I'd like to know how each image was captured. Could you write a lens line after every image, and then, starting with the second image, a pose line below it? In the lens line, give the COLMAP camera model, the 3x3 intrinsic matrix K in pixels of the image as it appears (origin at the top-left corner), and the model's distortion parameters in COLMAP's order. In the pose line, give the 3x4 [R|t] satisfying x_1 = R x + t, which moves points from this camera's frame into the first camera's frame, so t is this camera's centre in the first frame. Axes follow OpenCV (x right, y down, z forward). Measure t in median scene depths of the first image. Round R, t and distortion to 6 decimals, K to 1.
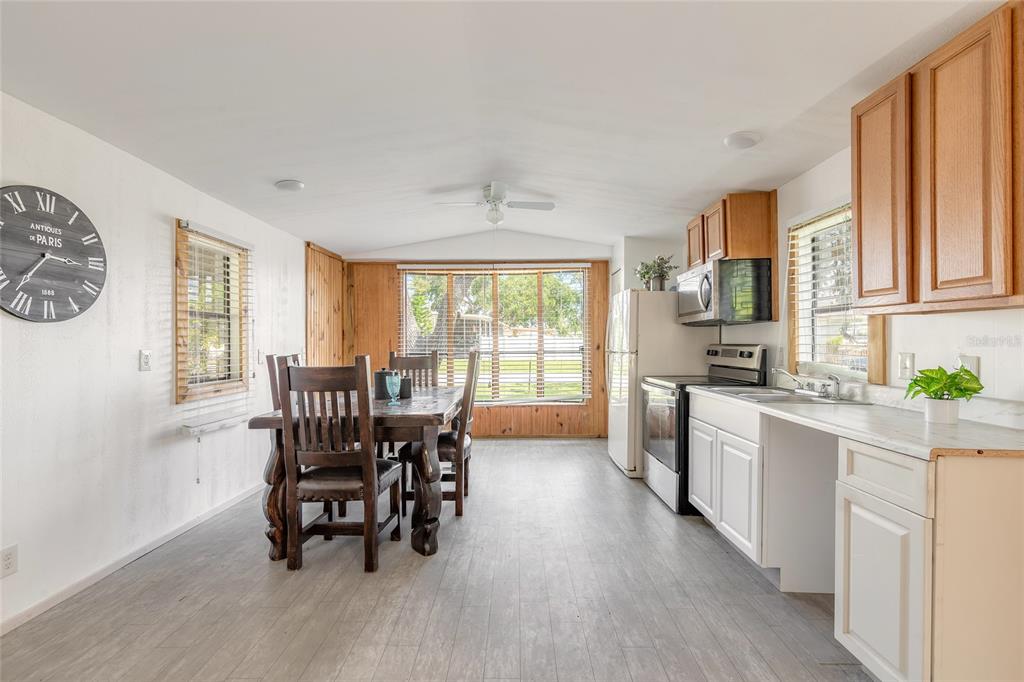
lens RADIAL K [[456.5, 0, 512.0], [0, 456.5, 341.0], [0, 0, 1]] dist [-0.000728, 0.000202]
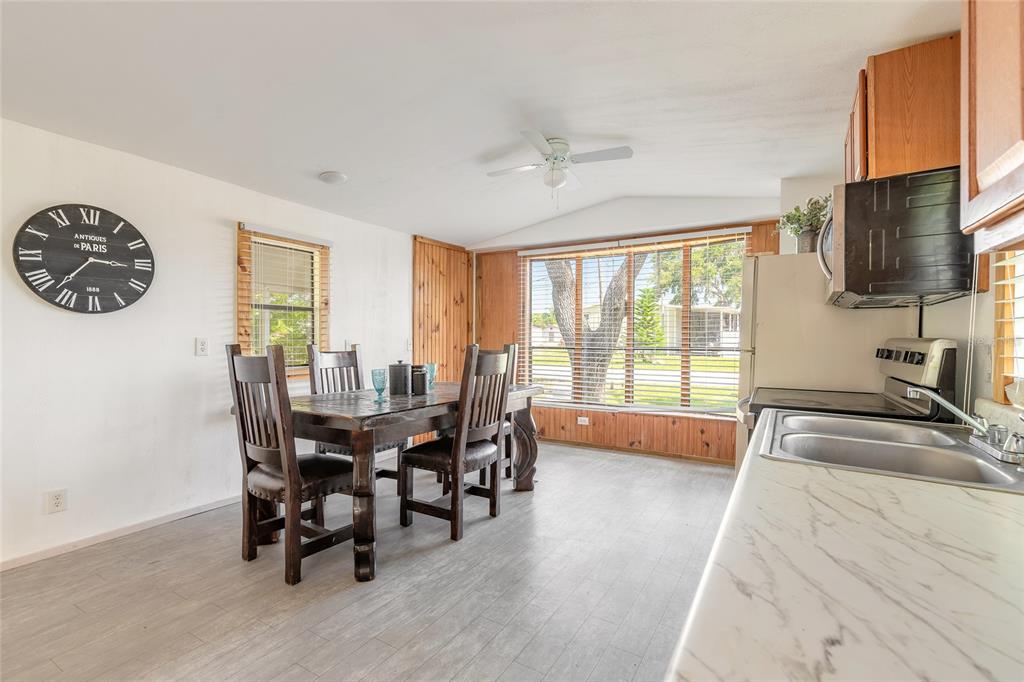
lens RADIAL K [[462.6, 0, 512.0], [0, 462.6, 341.0], [0, 0, 1]] dist [0.003157, 0.000726]
pose [[0.863513, 0.012253, -0.504178, 0.534857], [-0.006715, 0.999896, 0.012800, 0.008600], [0.504282, -0.007667, 0.863505, 0.434317]]
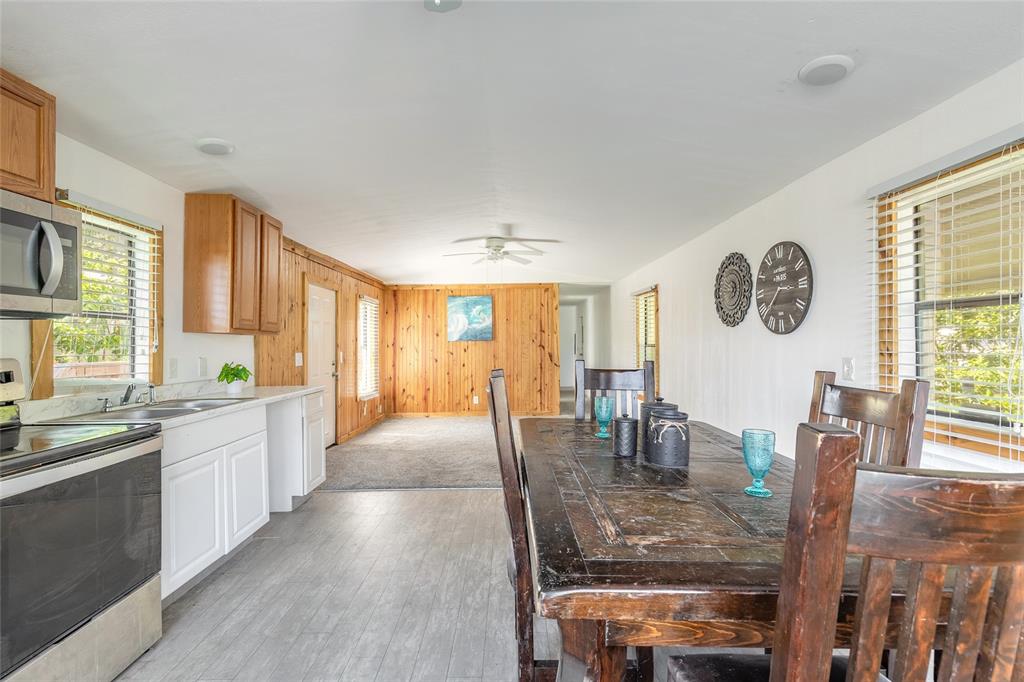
lens RADIAL K [[456.5, 0, 512.0], [0, 456.5, 341.0], [0, 0, 1]] dist [-0.000728, 0.000202]
pose [[-0.999939, 0.003436, -0.010455, -0.134667], [0.003506, 0.999971, -0.006719, -0.011139], [0.010431, -0.006755, -0.999923, 2.175110]]
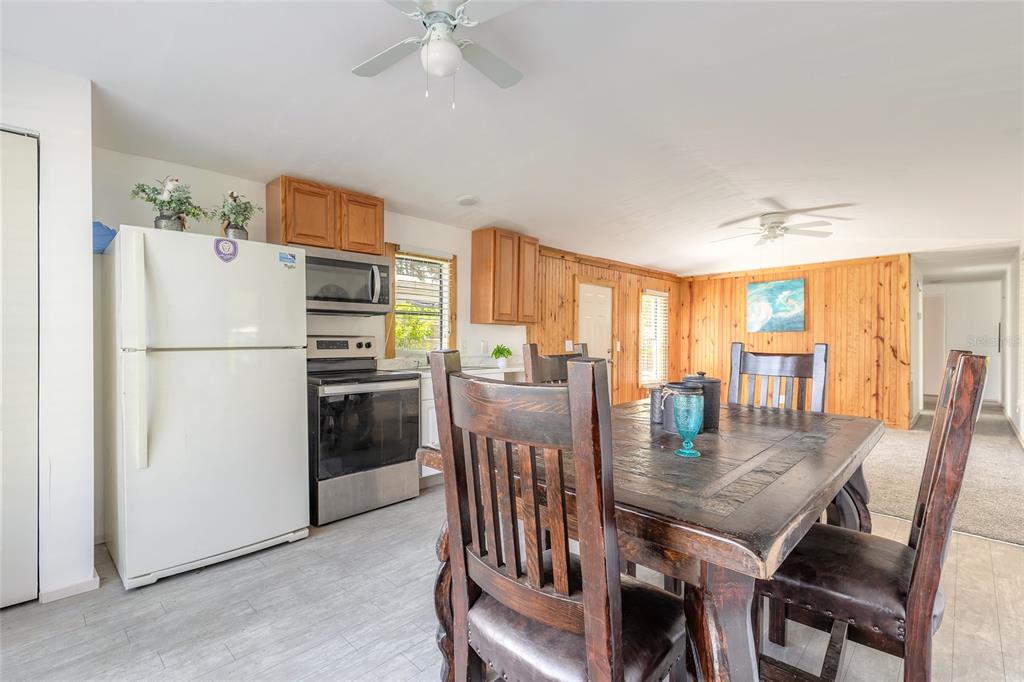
lens RADIAL K [[474.2, 0, 512.0], [0, 474.2, 341.0], [0, 0, 1]] dist [0.001031, 0.000134]
pose [[-0.722429, 0.001324, 0.691443, -0.728306], [-0.000530, 0.999997, -0.002469, 0.030395], [-0.691445, -0.002150, -0.722426, 2.216710]]
